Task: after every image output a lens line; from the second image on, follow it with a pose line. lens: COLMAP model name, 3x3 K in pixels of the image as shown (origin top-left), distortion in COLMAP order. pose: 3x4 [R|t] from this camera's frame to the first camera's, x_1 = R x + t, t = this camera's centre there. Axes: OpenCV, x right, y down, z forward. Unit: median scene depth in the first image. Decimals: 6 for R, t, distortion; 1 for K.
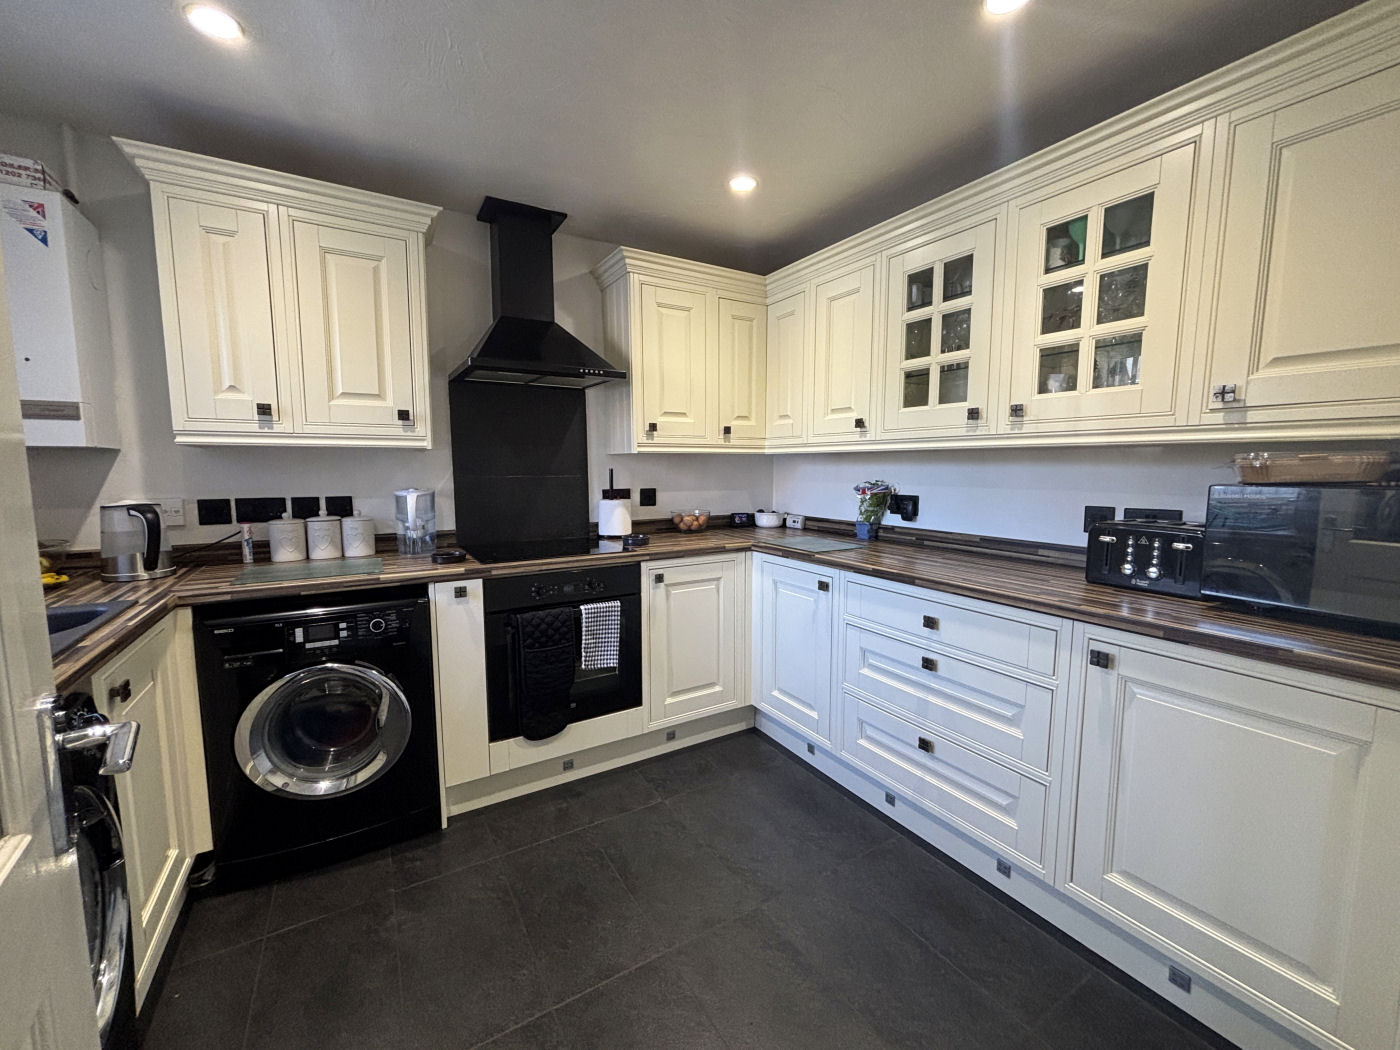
lens RADIAL K [[562.4, 0, 705.2], [0, 562.4, 521.1], [0, 0, 1]] dist [0.000888, -0.000650]
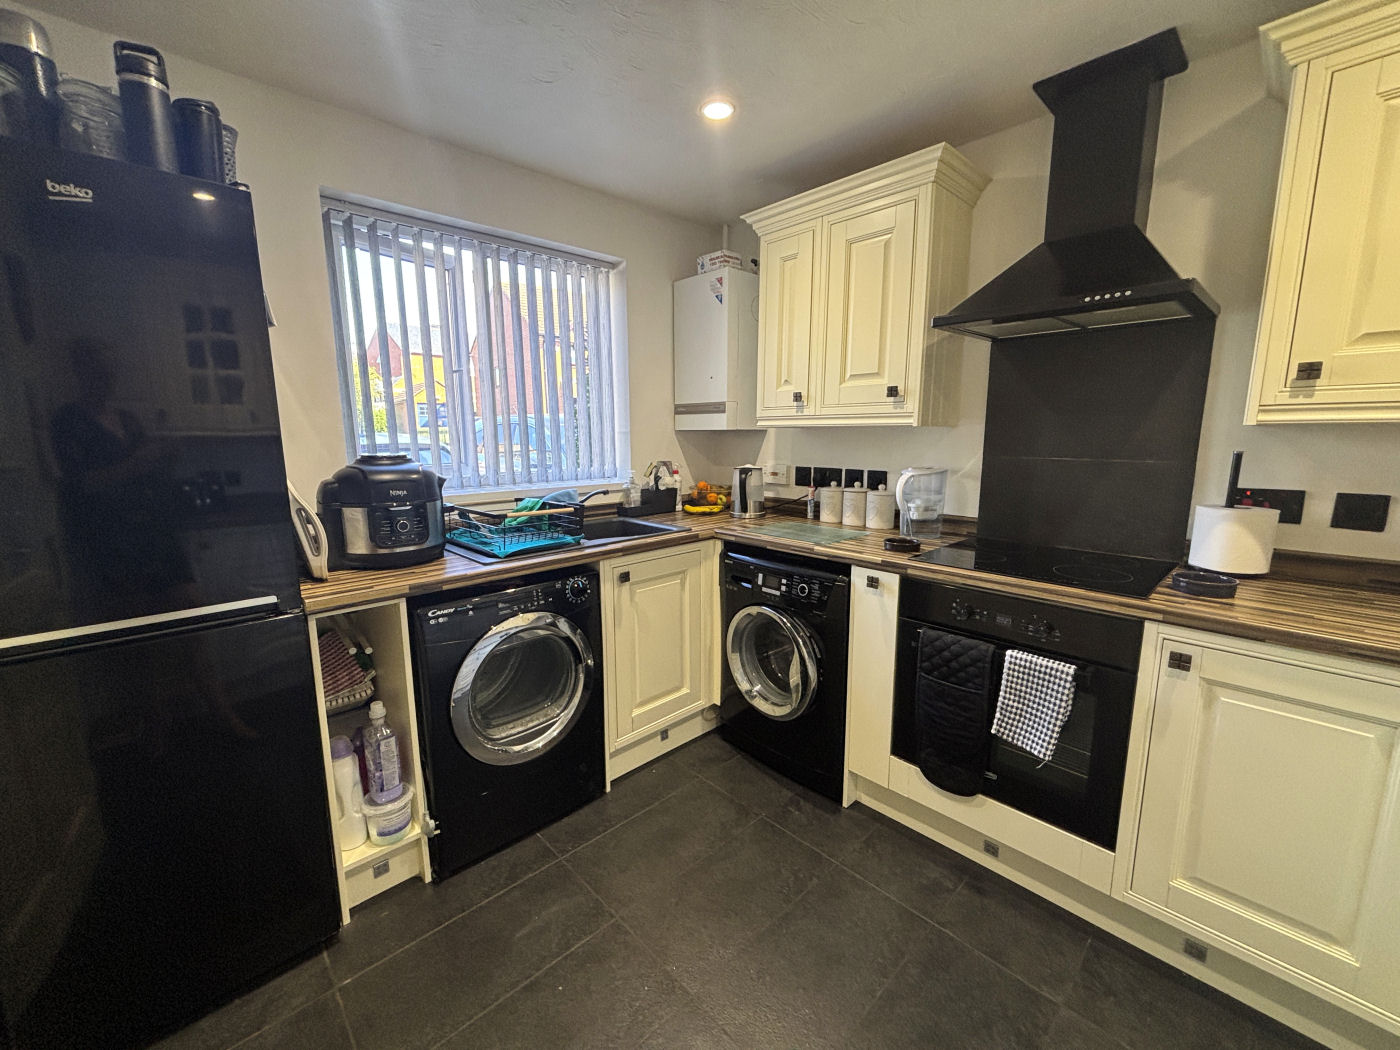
lens RADIAL K [[562.4, 0, 706.5], [0, 562.4, 525.5], [0, 0, 1]] dist [0.000888, -0.000650]
pose [[0.219122, 0.158570, -0.962726, 0.360185], [-0.097426, 0.985330, 0.140118, -0.064900], [0.970821, 0.063091, 0.231356, 0.476225]]
